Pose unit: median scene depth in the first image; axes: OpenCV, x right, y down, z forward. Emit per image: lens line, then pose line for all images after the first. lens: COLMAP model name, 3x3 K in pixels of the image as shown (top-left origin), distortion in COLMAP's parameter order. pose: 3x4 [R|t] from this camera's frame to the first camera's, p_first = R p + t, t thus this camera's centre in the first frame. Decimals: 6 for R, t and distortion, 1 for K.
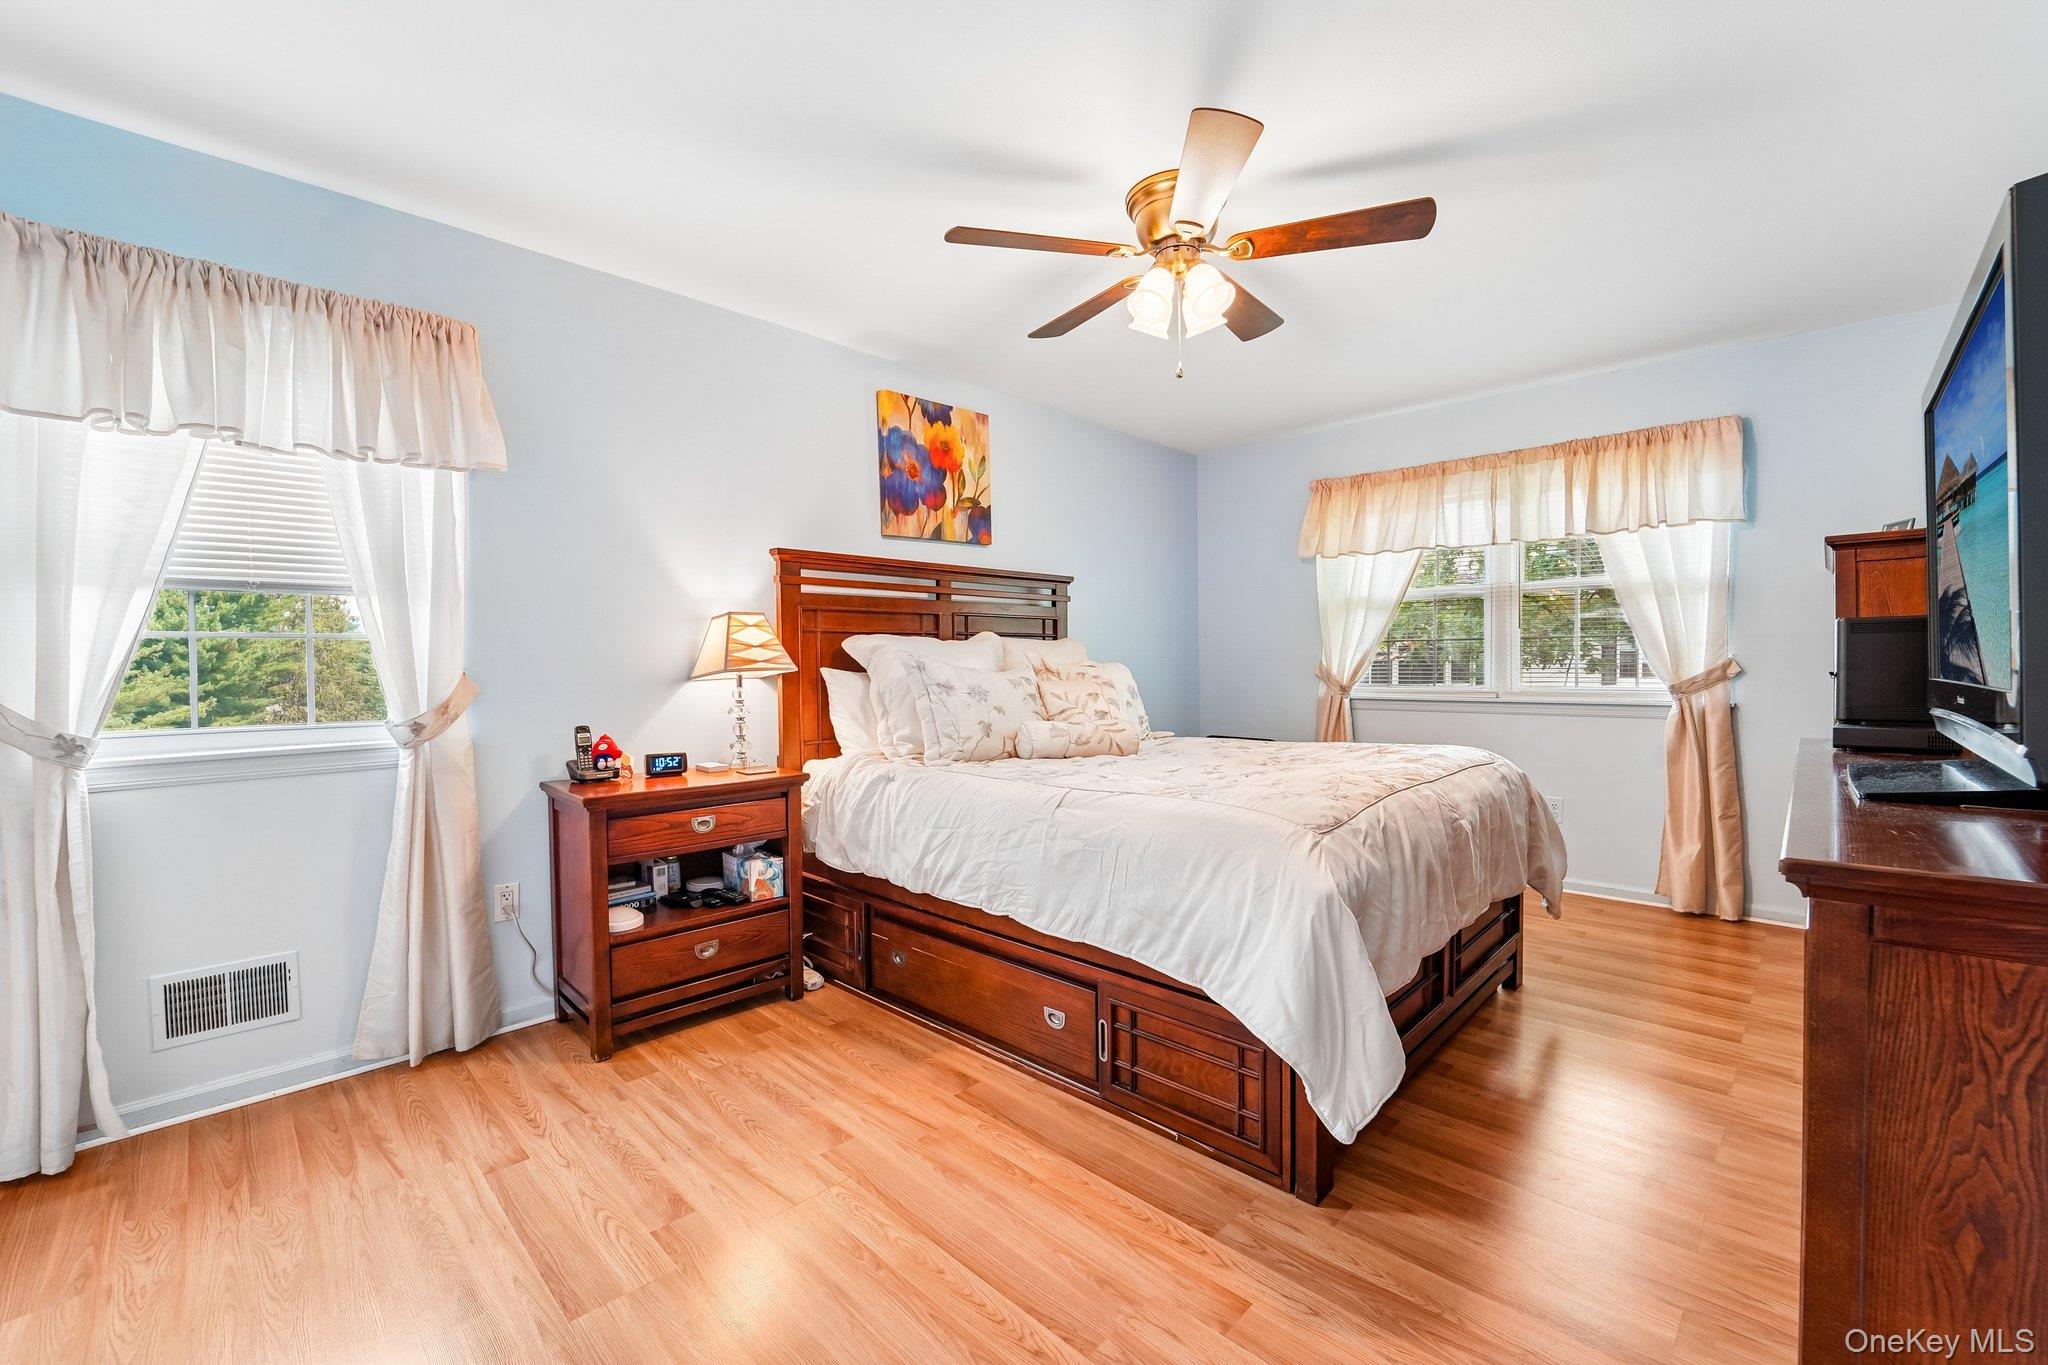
lens RADIAL K [[838.6, 0, 1019.6], [0, 838.6, 675.6], [0, 0, 1]] dist [-0.021341, 0.001282]
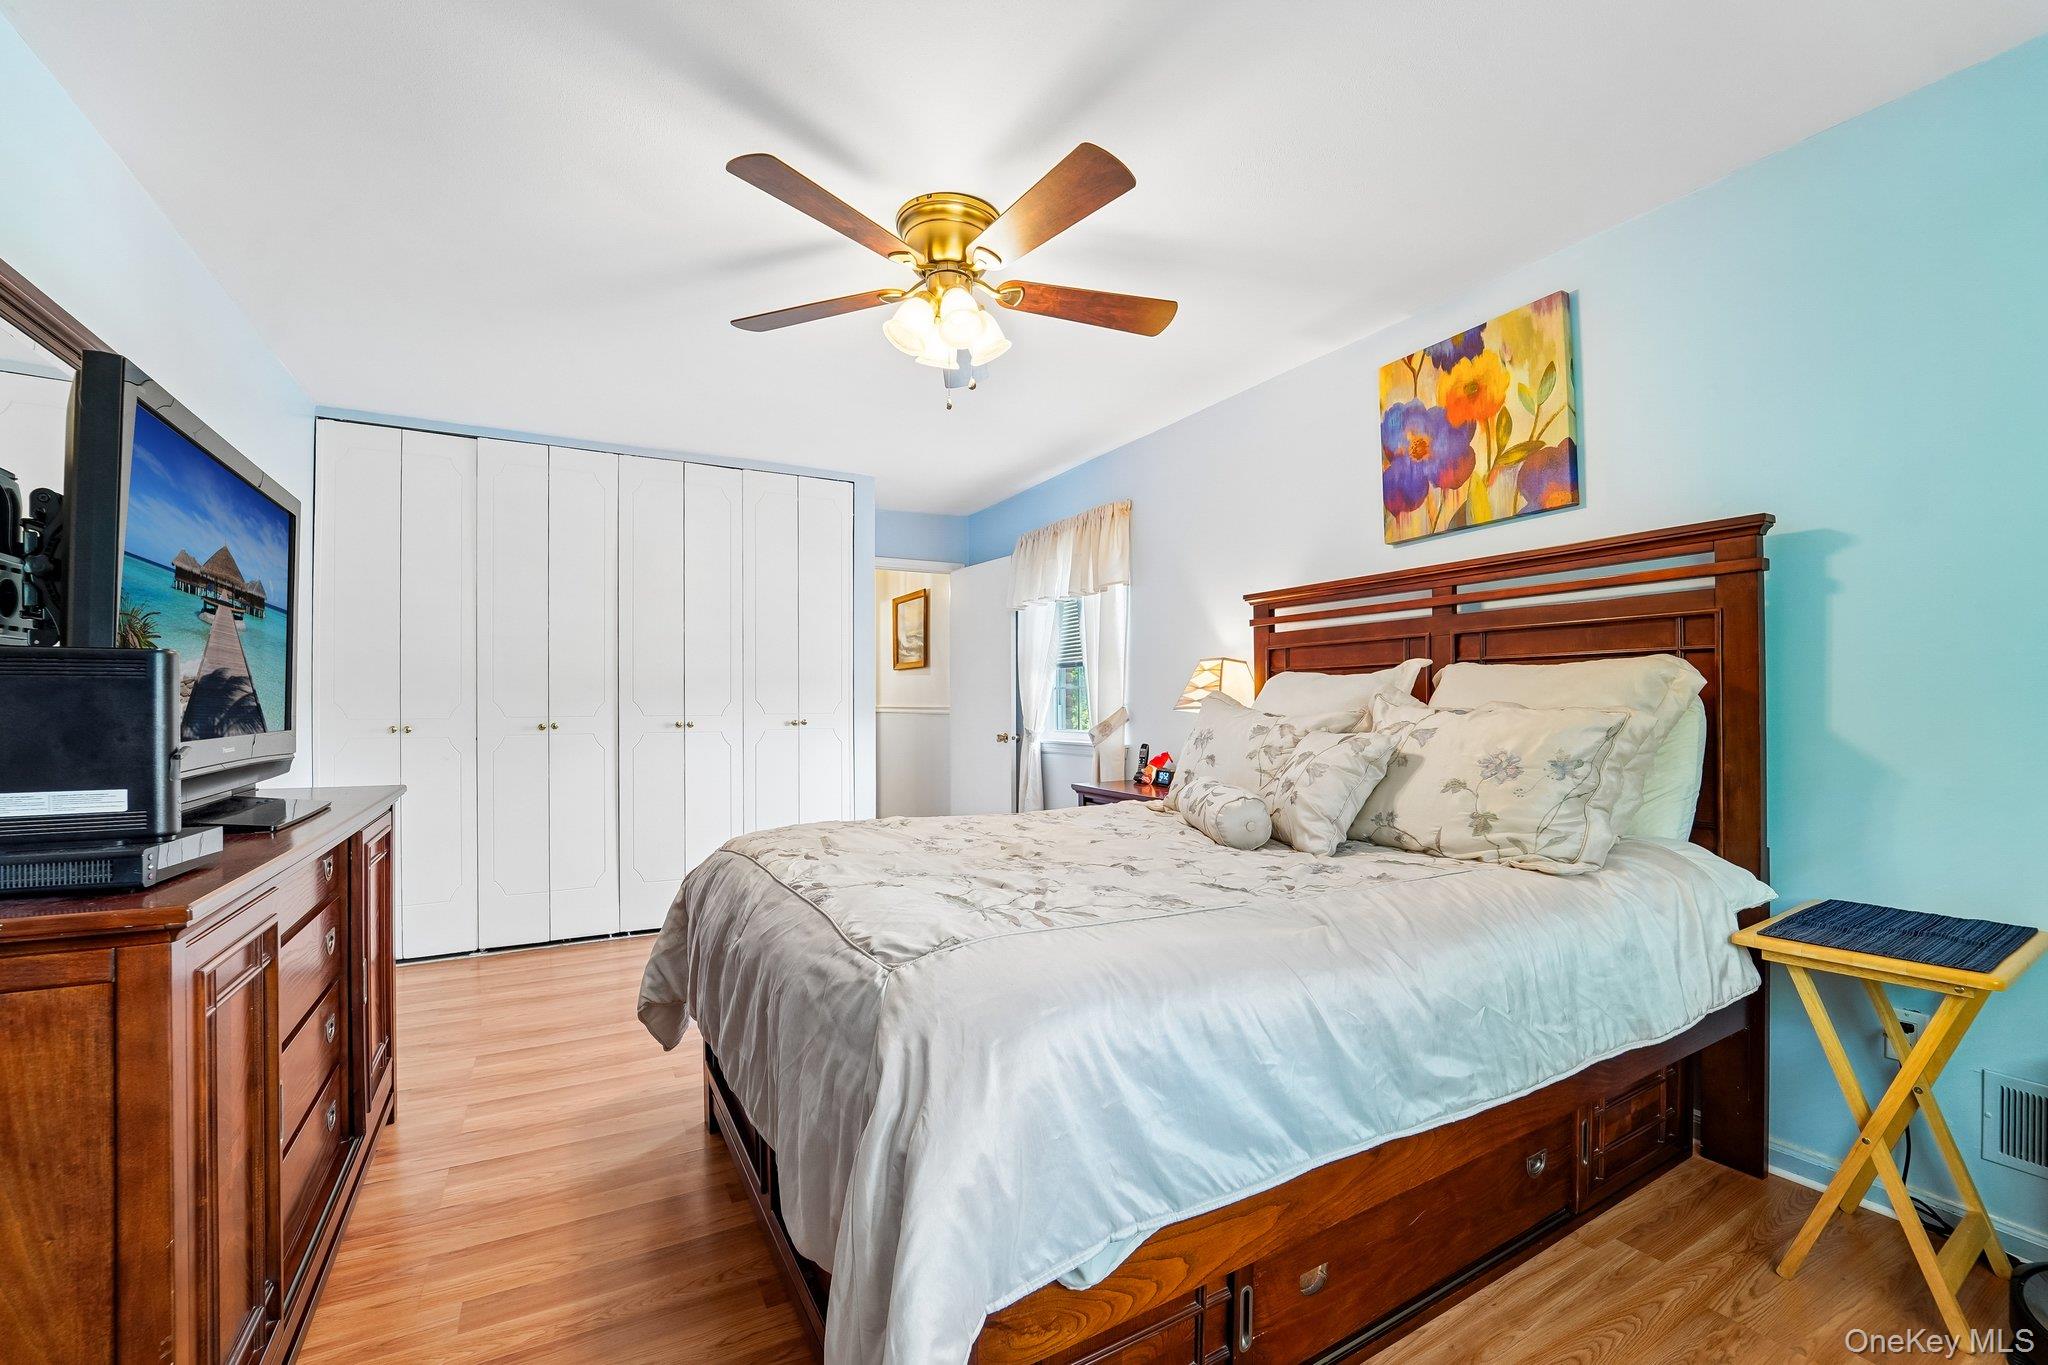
lens RADIAL K [[838.6, 0, 1016.4], [0, 838.6, 683.4], [0, 0, 1]] dist [-0.021341, 0.001282]
pose [[-0.290085, -0.001875, -0.956999, 0.727725], [0.002778, 0.999992, -0.002801, -0.032560], [0.956997, -0.003471, -0.290078, 0.903304]]
